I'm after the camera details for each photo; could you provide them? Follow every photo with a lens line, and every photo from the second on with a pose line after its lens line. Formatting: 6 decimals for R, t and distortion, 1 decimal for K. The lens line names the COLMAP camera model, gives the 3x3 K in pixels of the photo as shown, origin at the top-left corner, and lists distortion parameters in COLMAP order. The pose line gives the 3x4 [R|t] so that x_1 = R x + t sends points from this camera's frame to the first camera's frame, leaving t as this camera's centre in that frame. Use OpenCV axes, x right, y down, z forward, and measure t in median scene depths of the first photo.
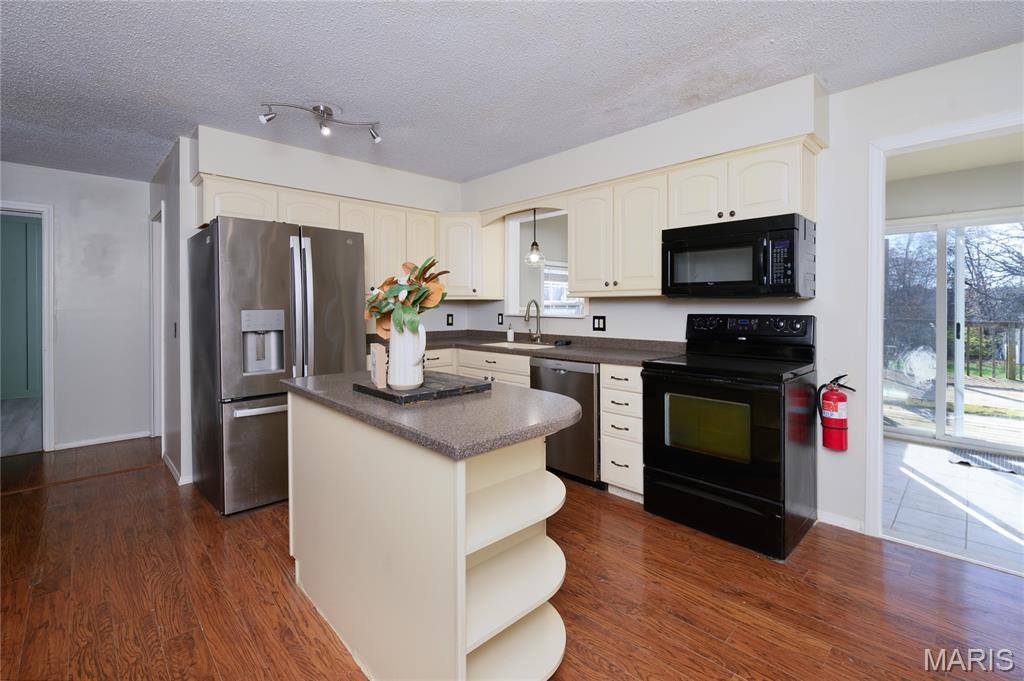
lens RADIAL K [[451.6, 0, 509.8], [0, 451.6, 307.3], [0, 0, 1]] dist [-0.000460, -0.000357]
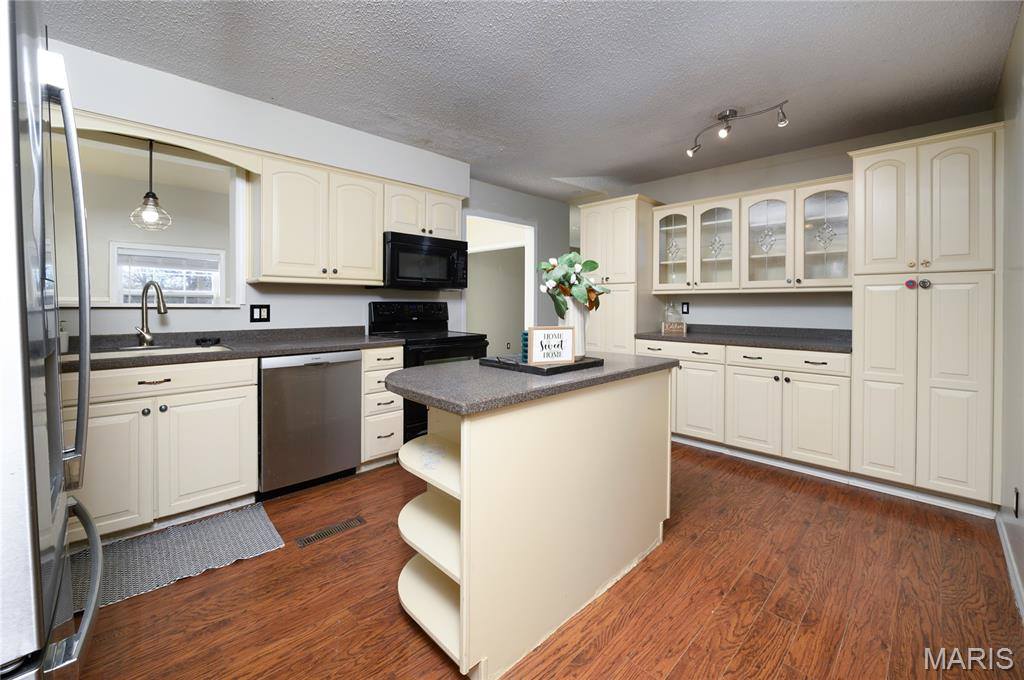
lens RADIAL K [[422.4, 0, 509.9], [0, 422.4, 305.2], [0, 0, 1]] dist [0.000064, -0.000049]
pose [[-0.008886, -0.006452, 0.999940, -0.611997], [-0.004881, 0.999968, 0.006409, 0.012711], [-0.999949, -0.004823, -0.008917, 0.535470]]
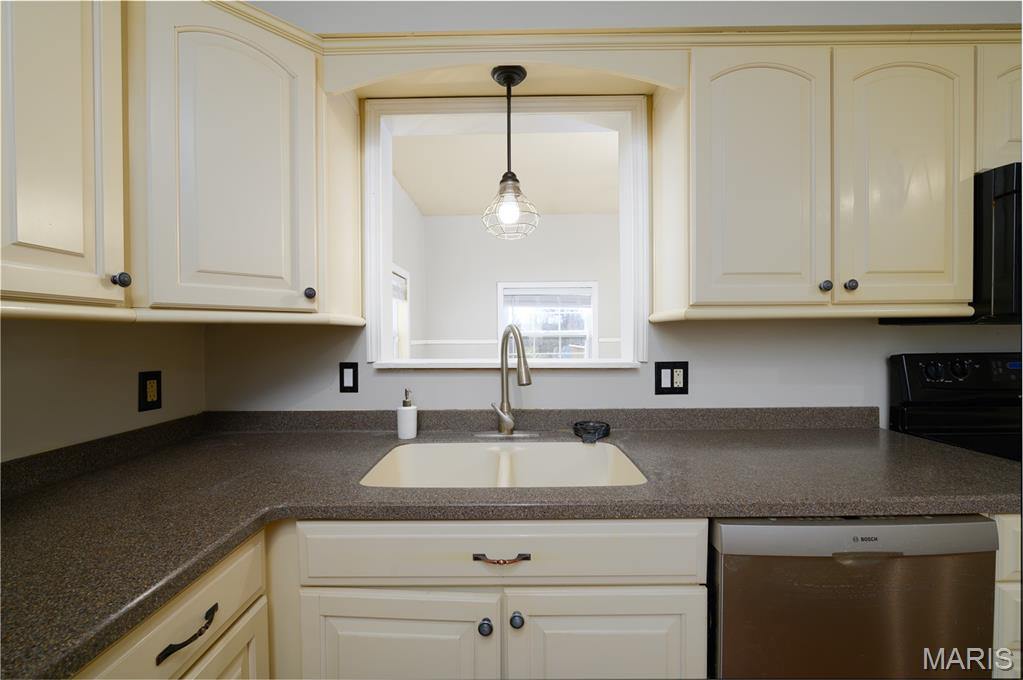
lens RADIAL K [[420.1, 0, 511.5], [0, 420.1, 340.0], [0, 0, 1]] dist [0.000119, -0.000036]
pose [[0.691837, -0.014113, 0.721916, -0.218020], [0.008056, 0.999898, 0.011828, -0.008802], [-0.722009, -0.002367, 0.691880, 0.828926]]
